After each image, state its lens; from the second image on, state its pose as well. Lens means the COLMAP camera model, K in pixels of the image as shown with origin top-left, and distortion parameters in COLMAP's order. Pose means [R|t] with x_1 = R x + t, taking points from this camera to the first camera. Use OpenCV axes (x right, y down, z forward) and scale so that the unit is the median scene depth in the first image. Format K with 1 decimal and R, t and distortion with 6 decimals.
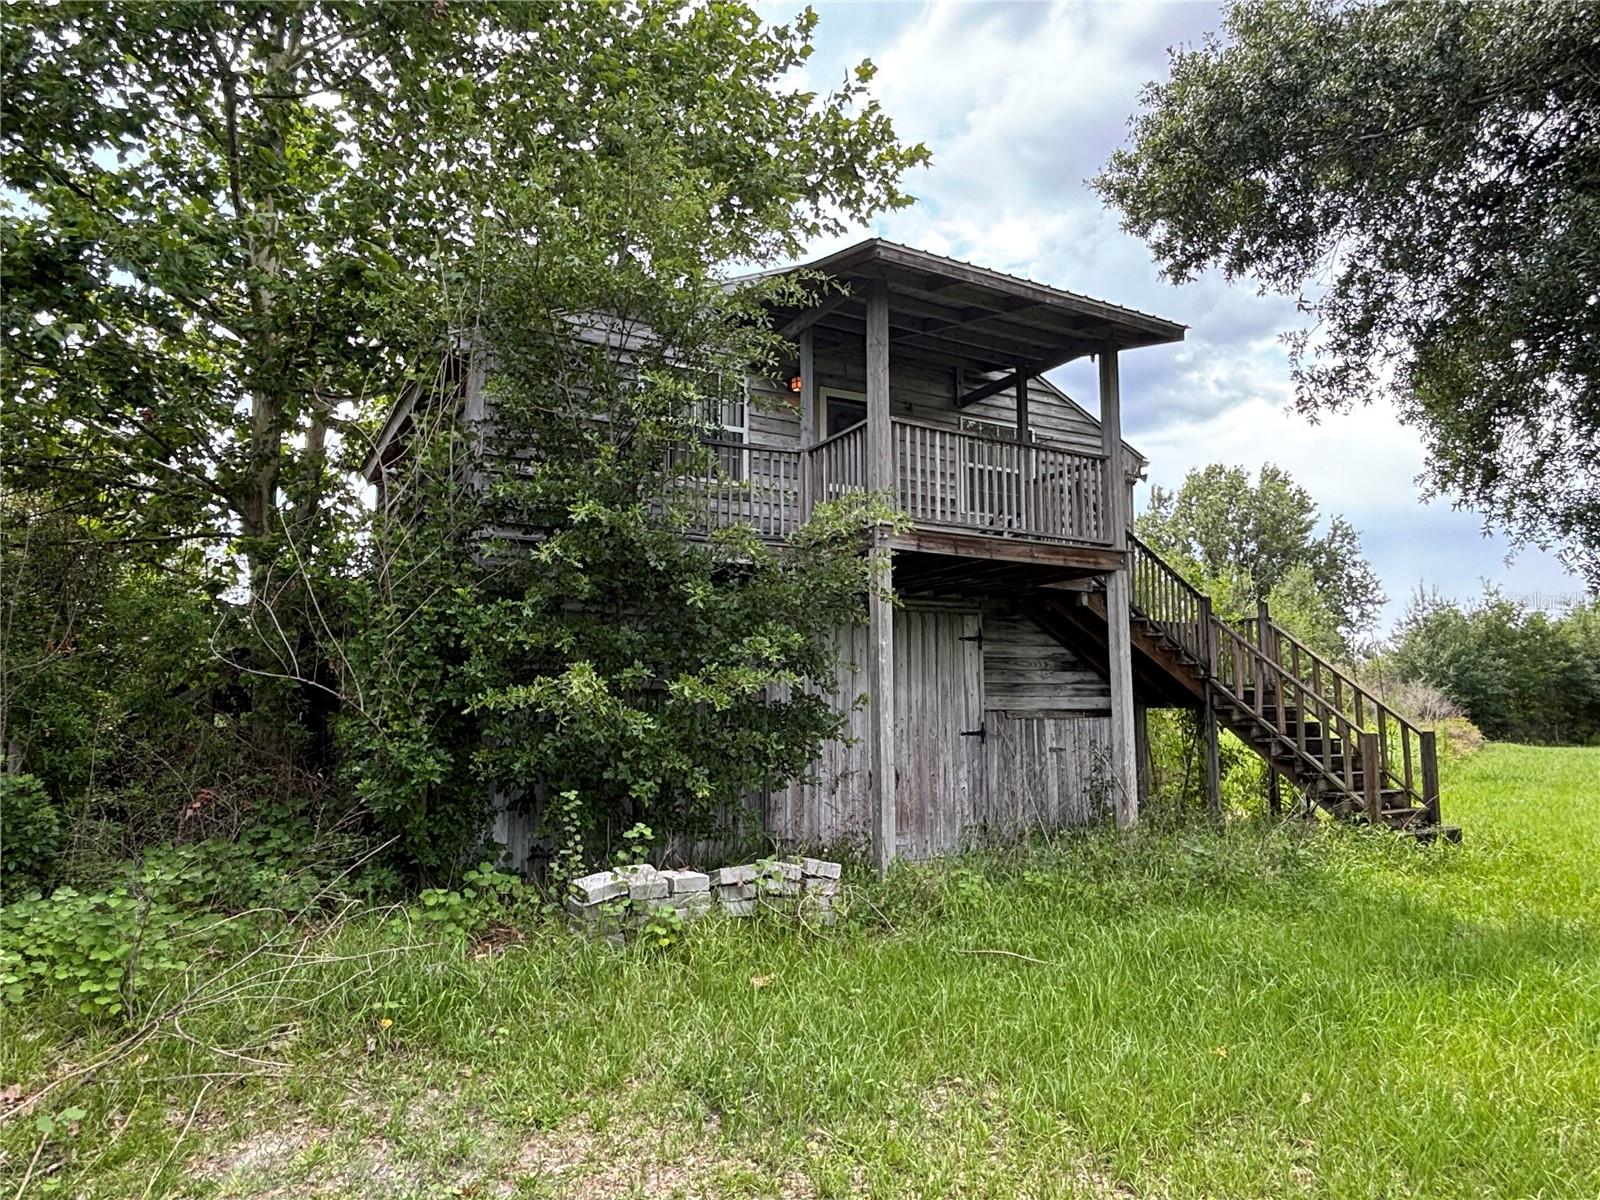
lens RADIAL K [[979.8, 0, 804.2], [0, 979.8, 598.3], [0, 0, 1]] dist [-0.000116, 0.000231]
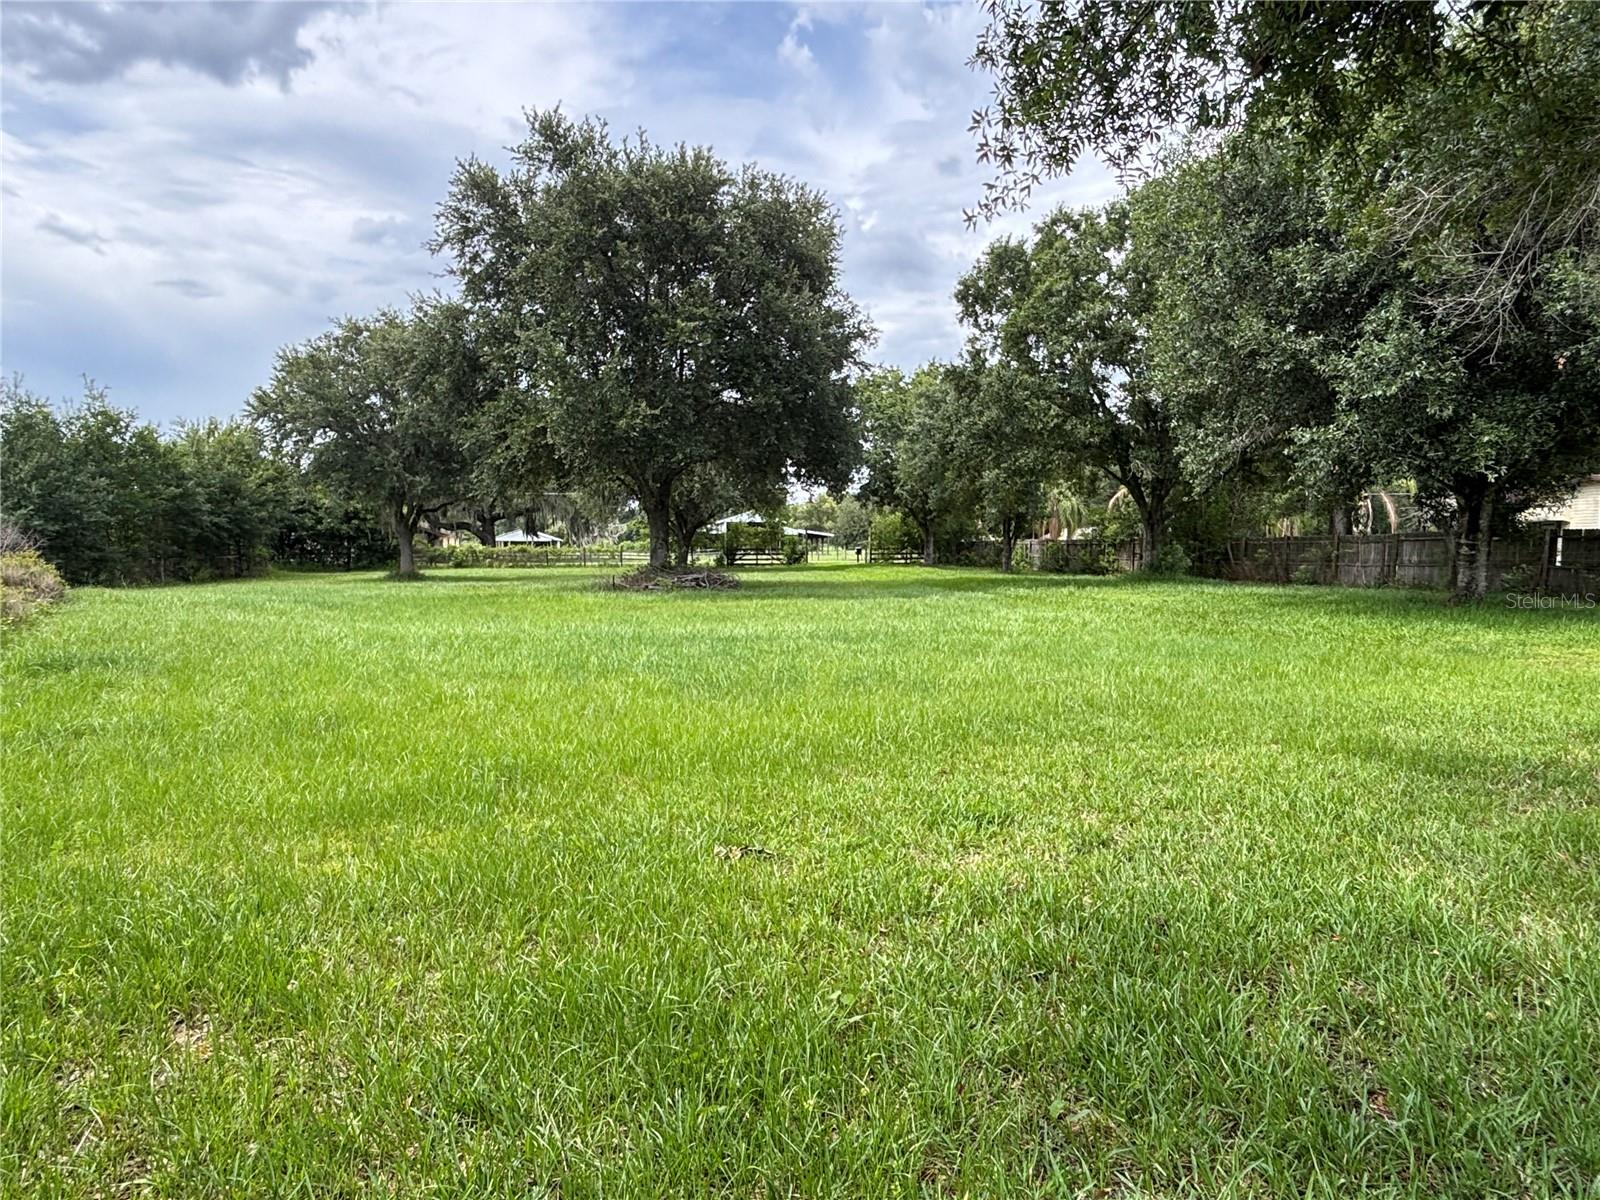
lens RADIAL K [[979.8, 0, 804.4], [0, 979.8, 597.6], [0, 0, 1]] dist [-0.000116, 0.000231]
pose [[0.328783, -0.040801, 0.943524, 0.137005], [-0.117849, 0.989485, 0.083855, 0.022888], [-0.937024, -0.138763, 0.320517, 0.187177]]
